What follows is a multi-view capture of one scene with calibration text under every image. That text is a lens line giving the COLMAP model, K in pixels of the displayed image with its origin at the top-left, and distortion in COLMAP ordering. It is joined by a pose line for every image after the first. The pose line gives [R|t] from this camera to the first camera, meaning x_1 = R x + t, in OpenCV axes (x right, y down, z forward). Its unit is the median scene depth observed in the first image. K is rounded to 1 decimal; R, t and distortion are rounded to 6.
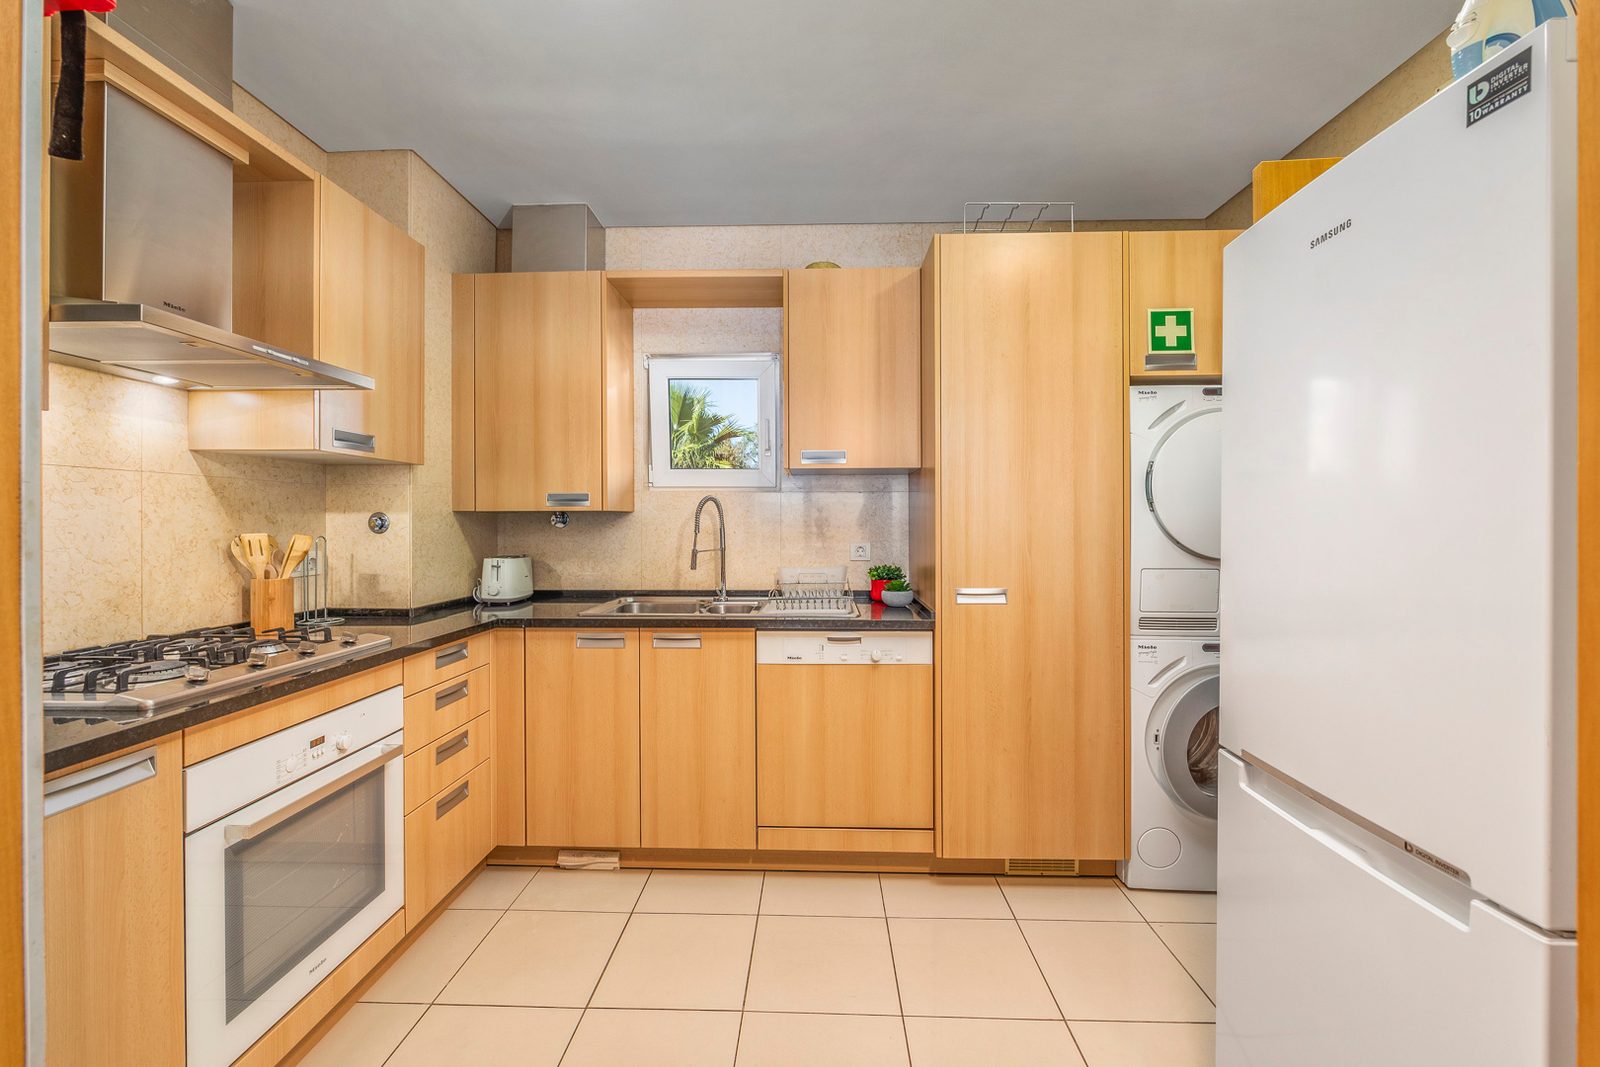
lens RADIAL K [[645.7, 0, 796.7], [0, 645.7, 523.2], [0, 0, 1]] dist [-0.000596, -0.000007]
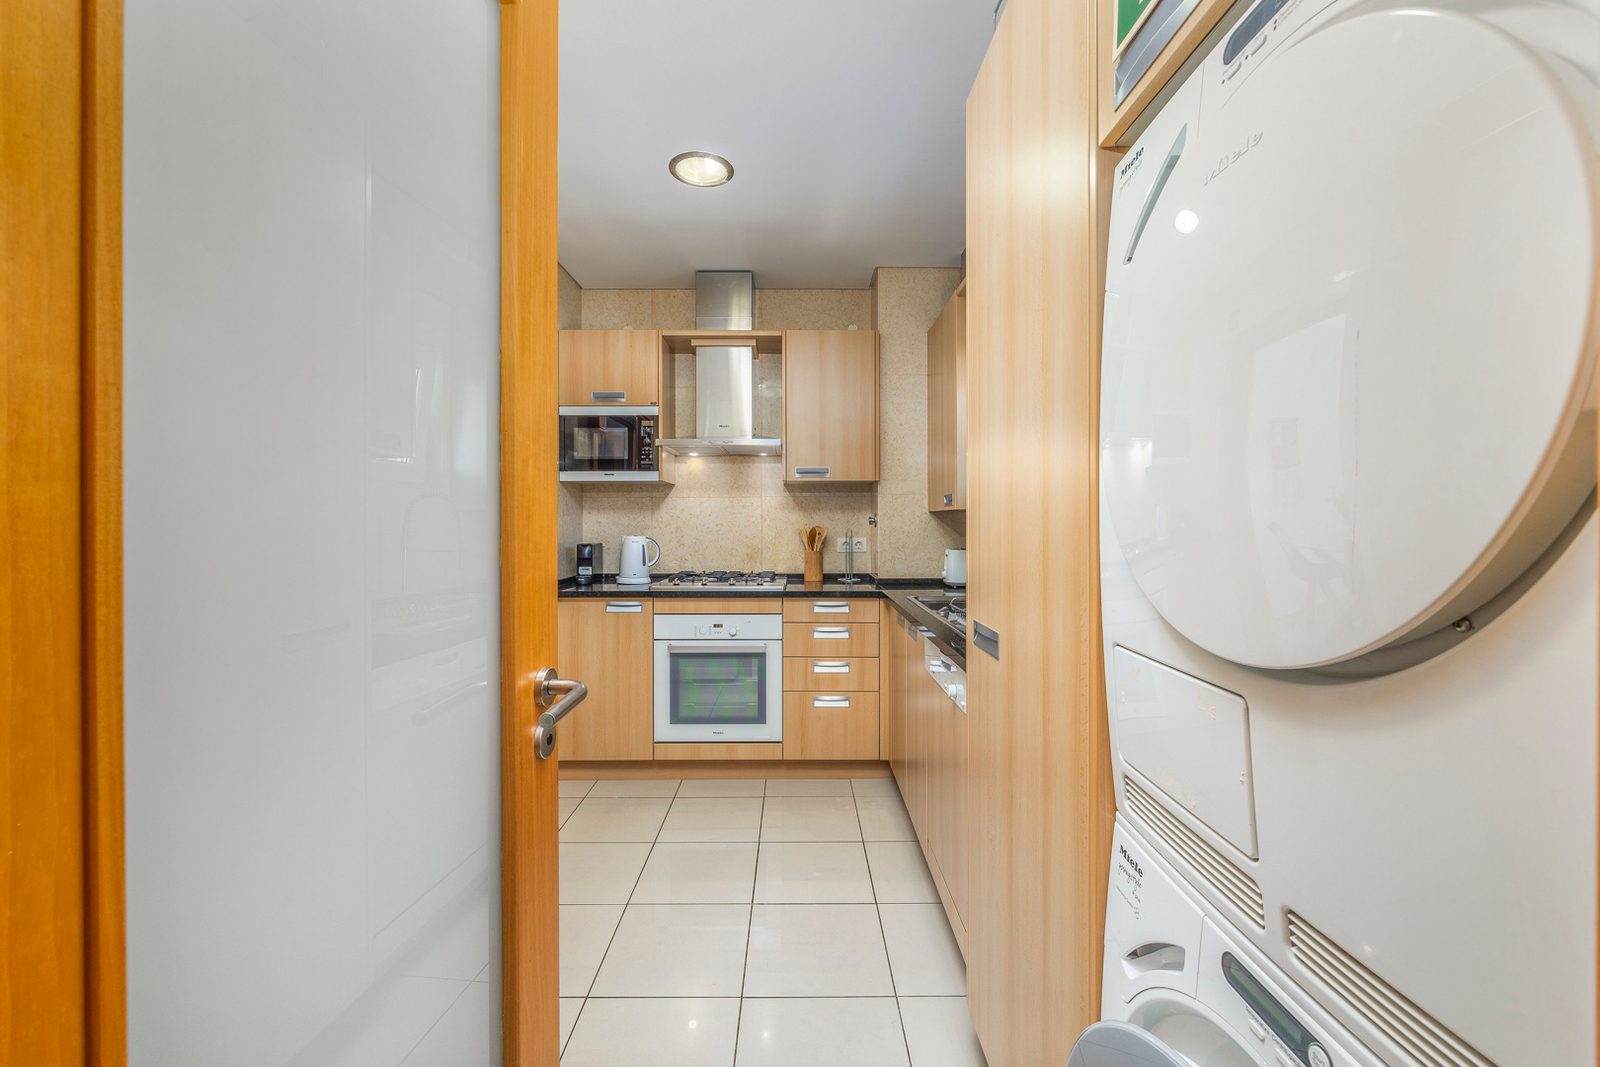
lens RADIAL K [[645.7, 0, 796.7], [0, 645.7, 523.2], [0, 0, 1]] dist [-0.000596, -0.000007]
pose [[0.035628, 0.003711, -0.999358, 1.179395], [-0.000482, 0.999993, 0.003696, 0.001057], [0.999365, 0.000350, 0.035629, 1.036614]]
